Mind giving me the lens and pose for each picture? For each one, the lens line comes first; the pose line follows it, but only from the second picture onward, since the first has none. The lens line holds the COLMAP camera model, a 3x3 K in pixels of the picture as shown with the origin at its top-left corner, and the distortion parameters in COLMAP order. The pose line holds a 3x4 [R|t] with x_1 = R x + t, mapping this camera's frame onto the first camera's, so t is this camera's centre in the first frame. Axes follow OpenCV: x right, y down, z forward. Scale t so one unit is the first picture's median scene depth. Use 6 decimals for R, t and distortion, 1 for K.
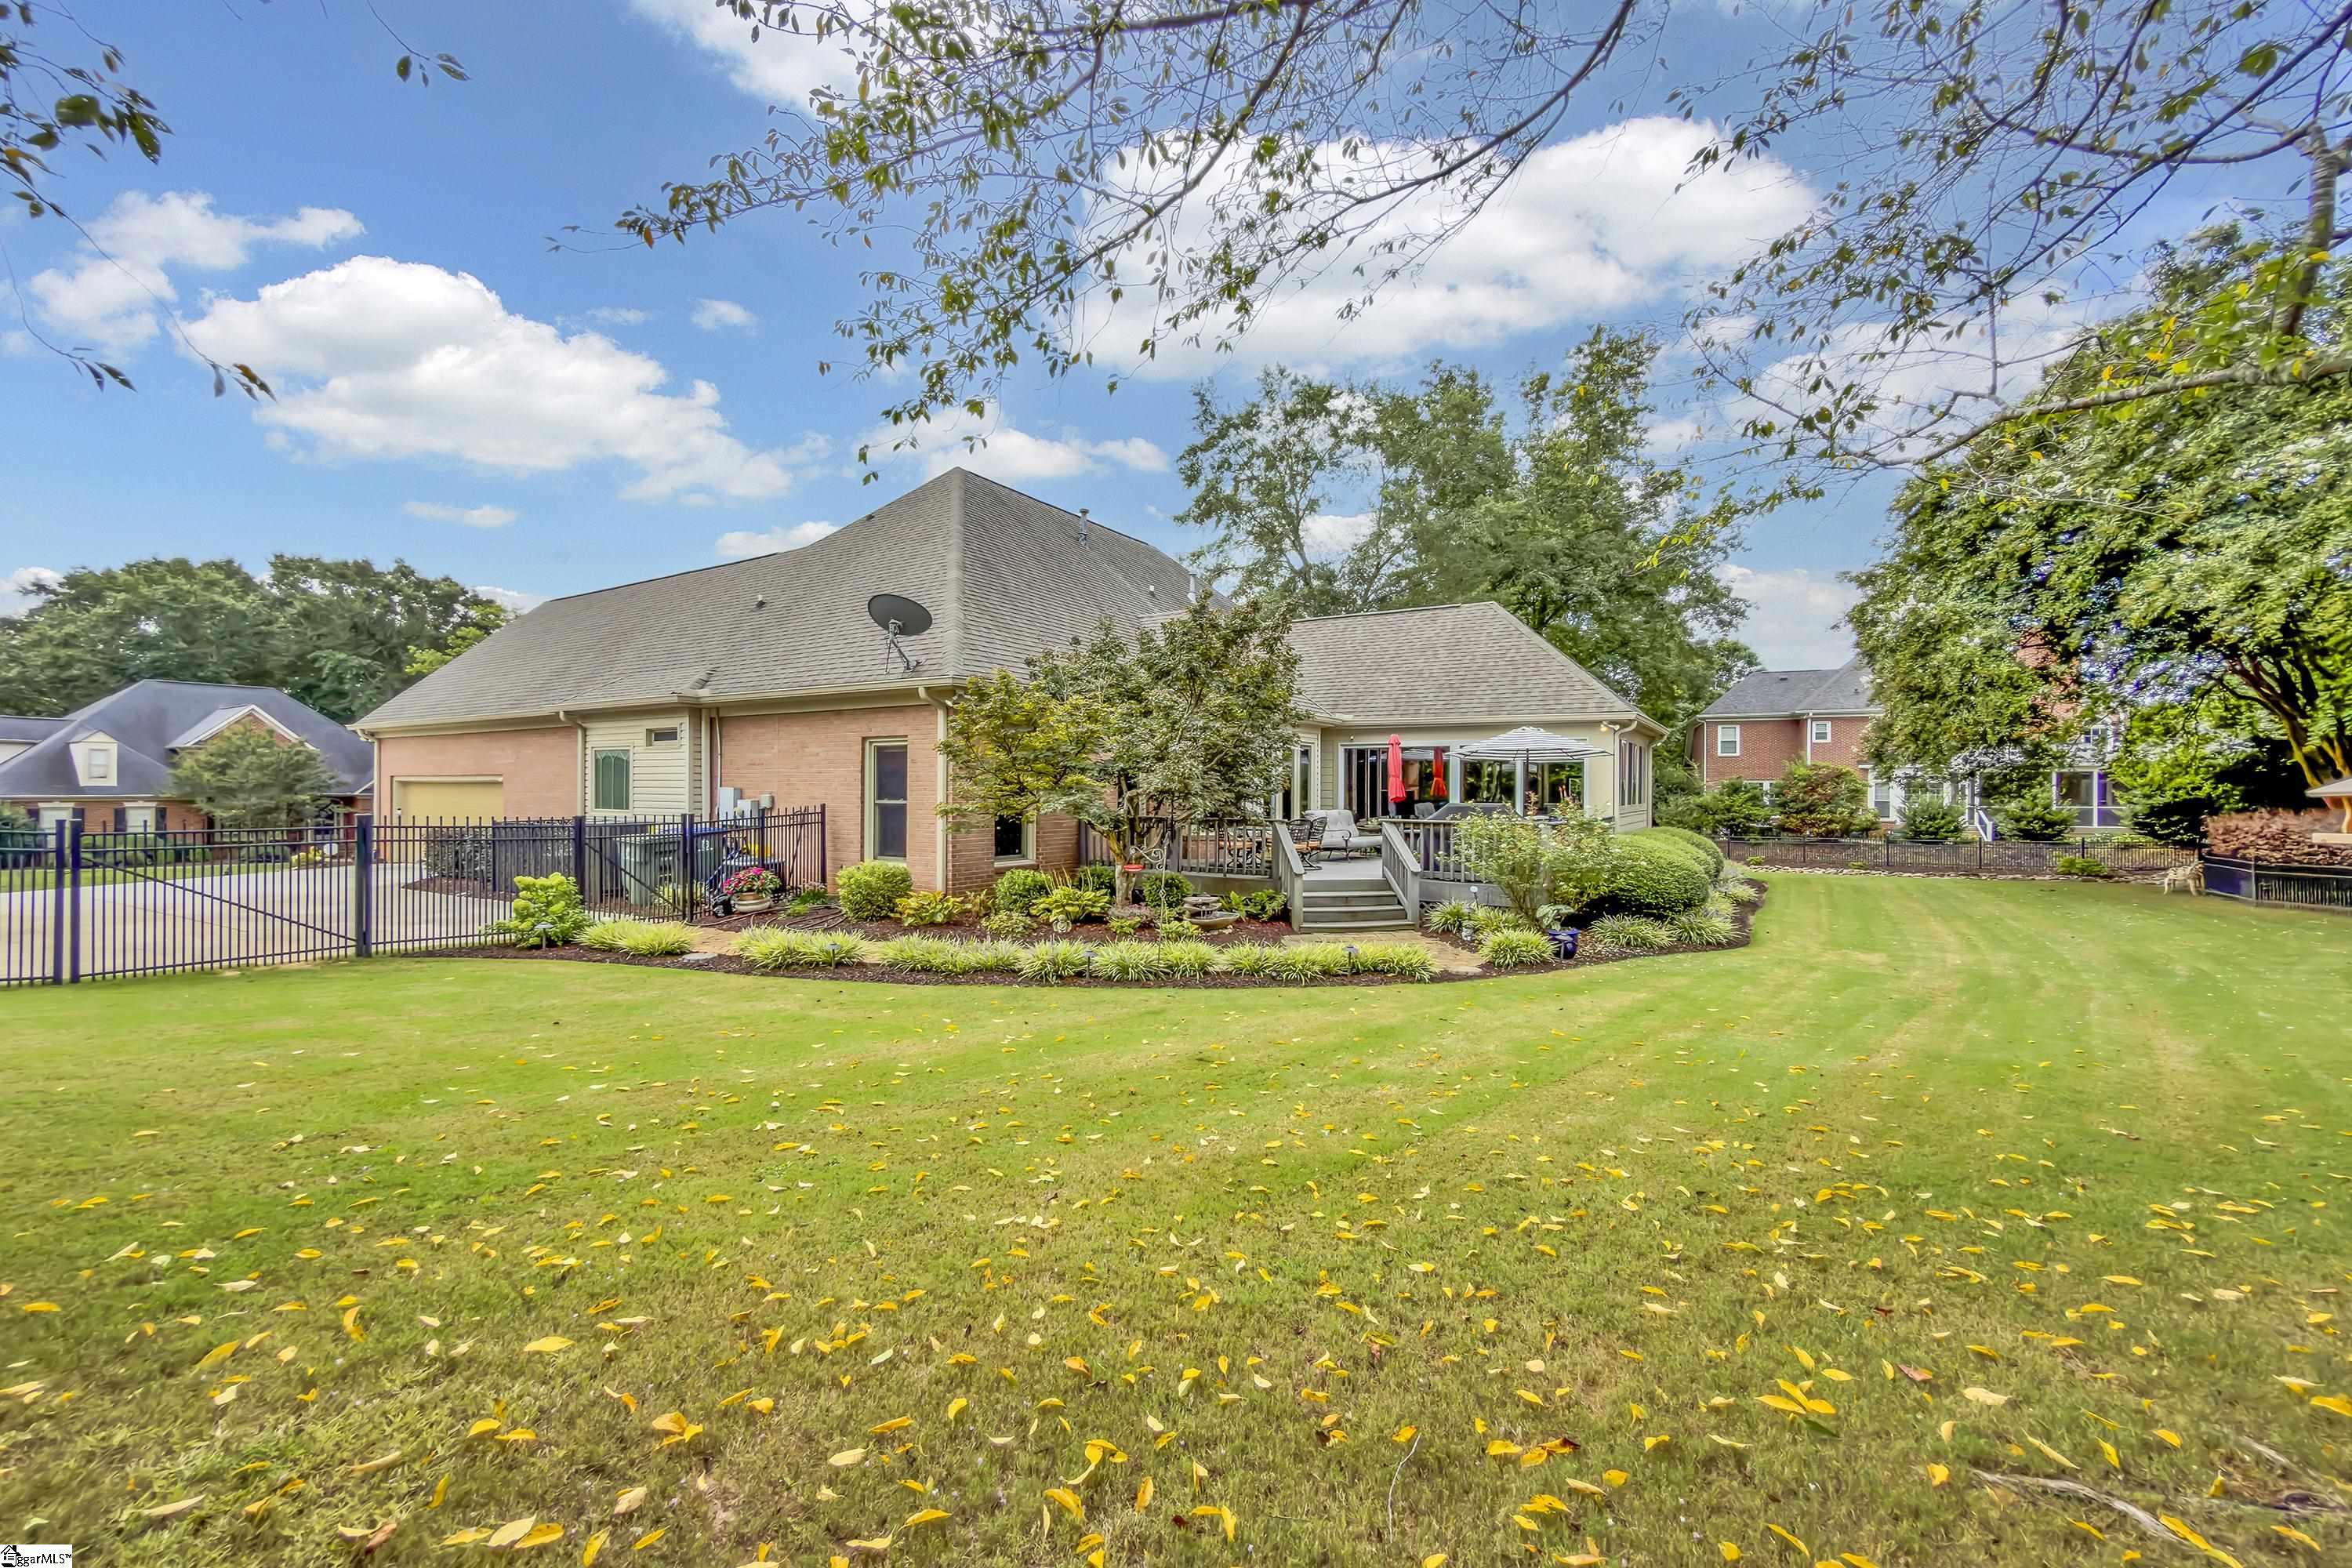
lens RADIAL K [[949.0, 0, 1180.3], [0, 949.0, 787.2], [0, 0, 1]] dist [0.013867, -0.002307]
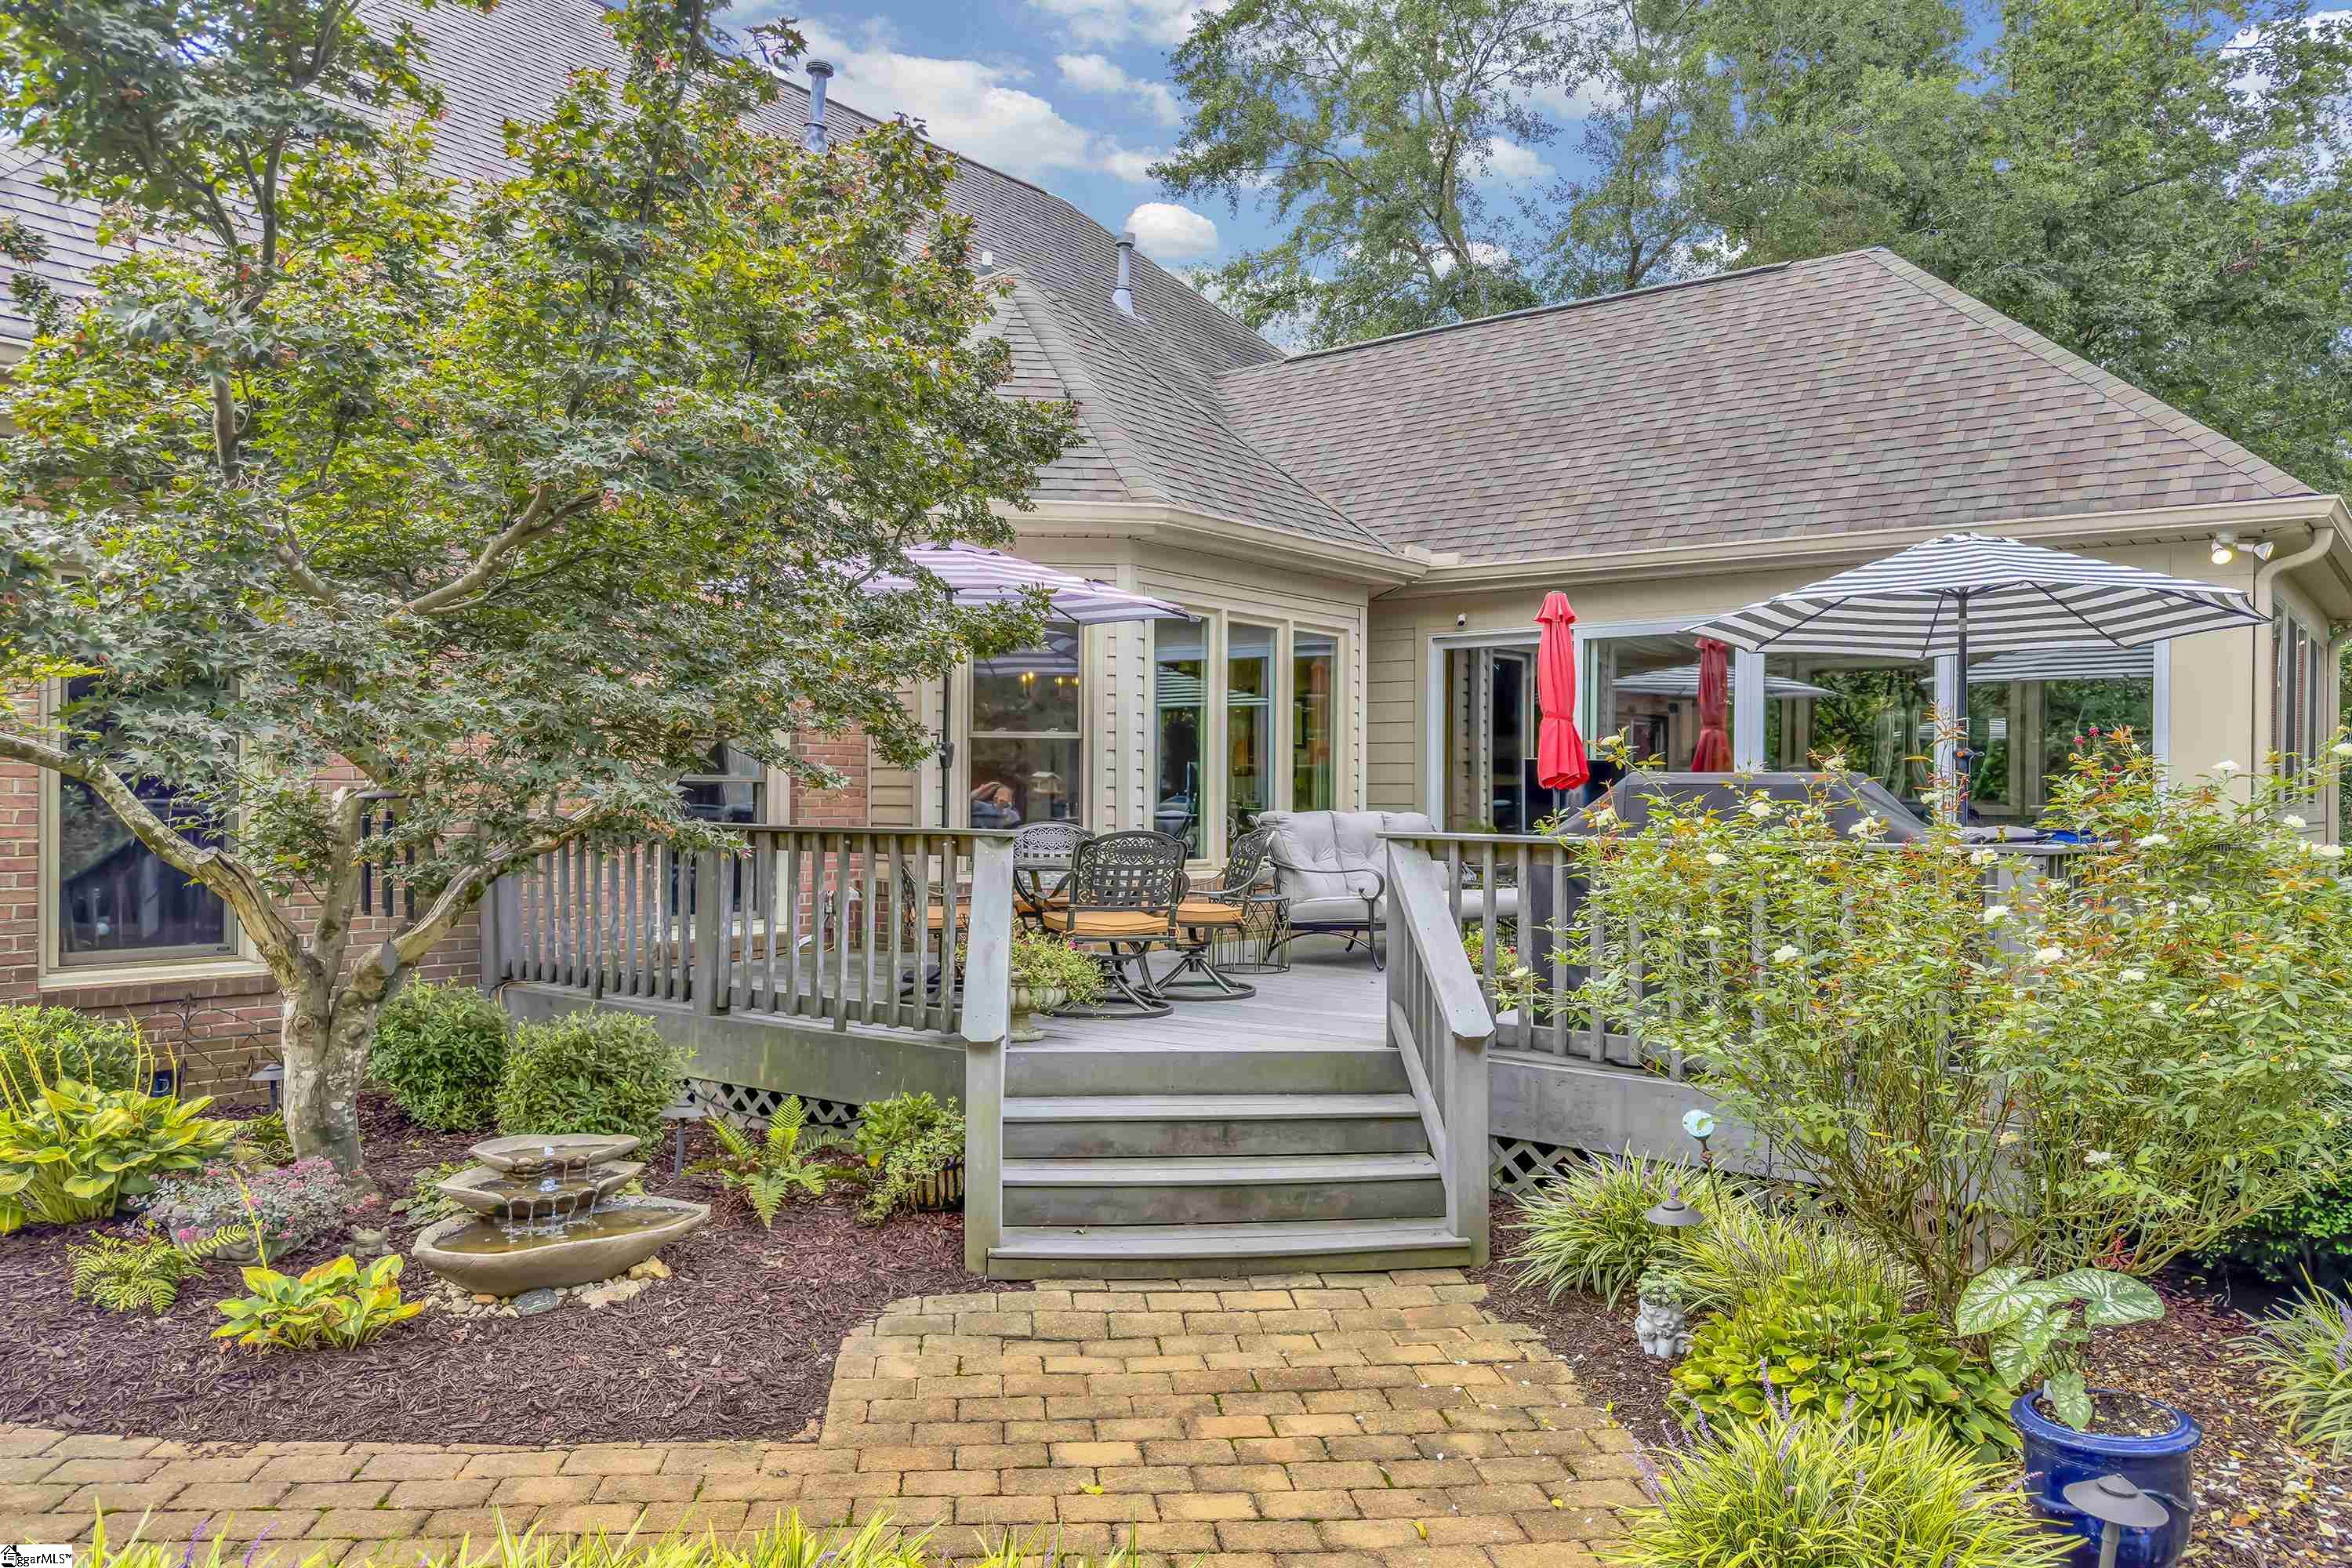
lens RADIAL K [[1629.2, 0, 1175.1], [0, 1629.2, 784.4], [0, 0, 1]] dist [0.032554, -0.006733]
pose [[0.993193, -0.000068, -0.116482, 0.208933], [-0.000434, 0.999991, -0.004276, 0.022386], [0.116481, 0.004298, 0.993184, 0.530699]]
